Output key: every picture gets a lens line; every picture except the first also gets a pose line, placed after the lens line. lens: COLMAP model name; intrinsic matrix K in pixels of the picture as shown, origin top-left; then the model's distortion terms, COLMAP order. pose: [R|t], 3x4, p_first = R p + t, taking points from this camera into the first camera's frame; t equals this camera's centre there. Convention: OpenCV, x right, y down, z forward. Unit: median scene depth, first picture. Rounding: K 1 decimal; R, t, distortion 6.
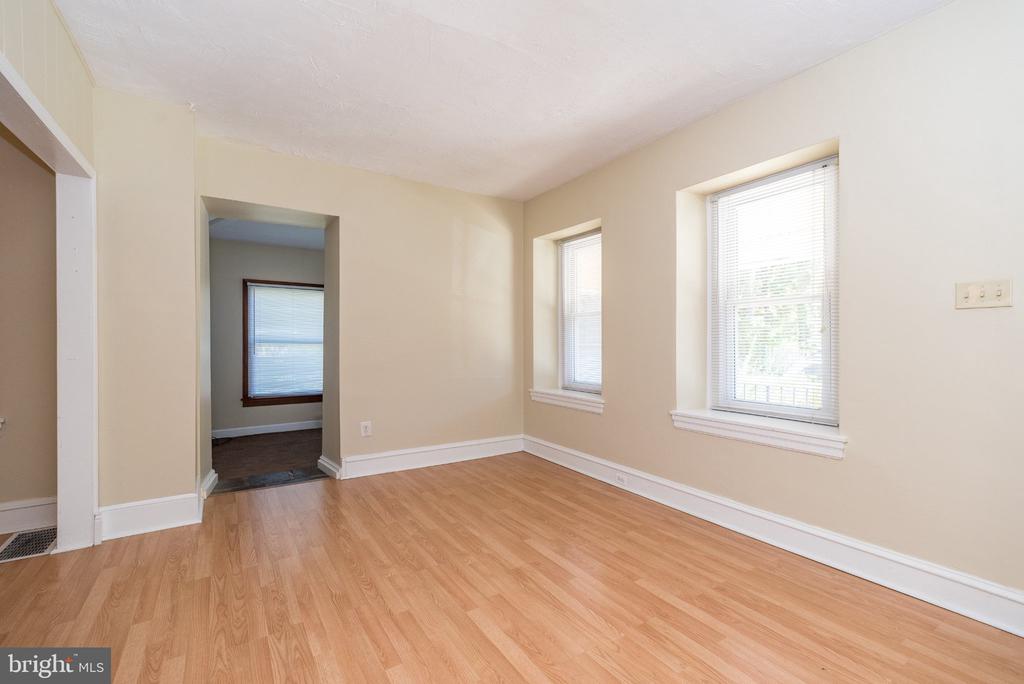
lens RADIAL K [[451.1, 0, 512.3], [0, 451.1, 338.8], [0, 0, 1]] dist [0.006869, 0.000570]
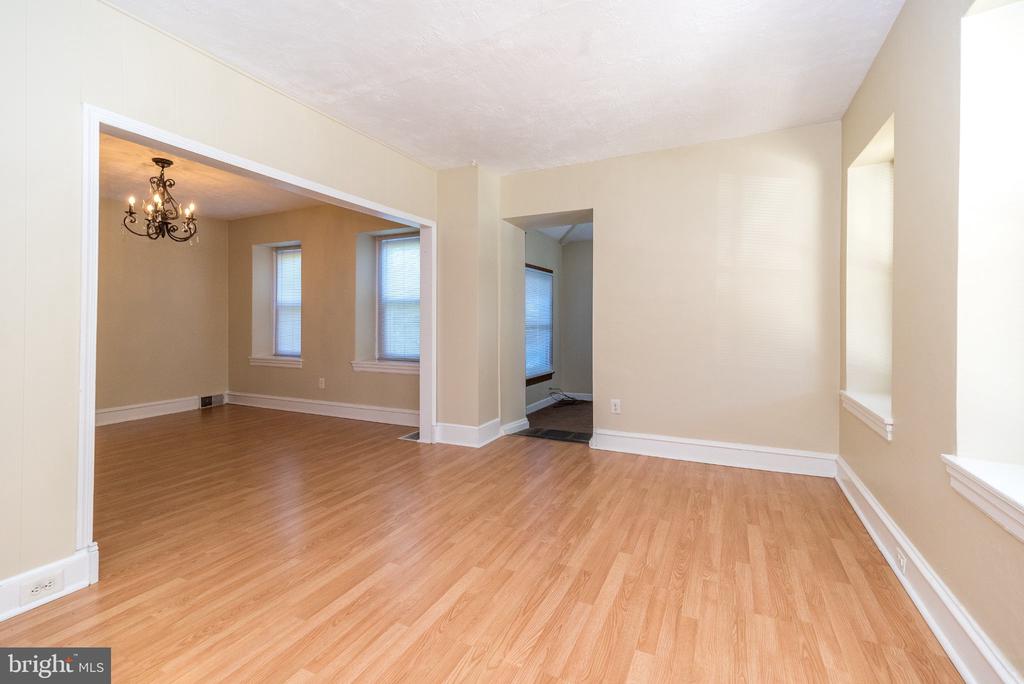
lens RADIAL K [[451.1, 0, 503.8], [0, 451.1, 321.7], [0, 0, 1]] dist [0.006869, 0.000570]
pose [[0.508197, -0.007515, -0.861208, 0.578690], [0.009215, 0.999952, -0.003288, 0.006832], [0.861191, -0.006265, 0.508242, 0.327206]]
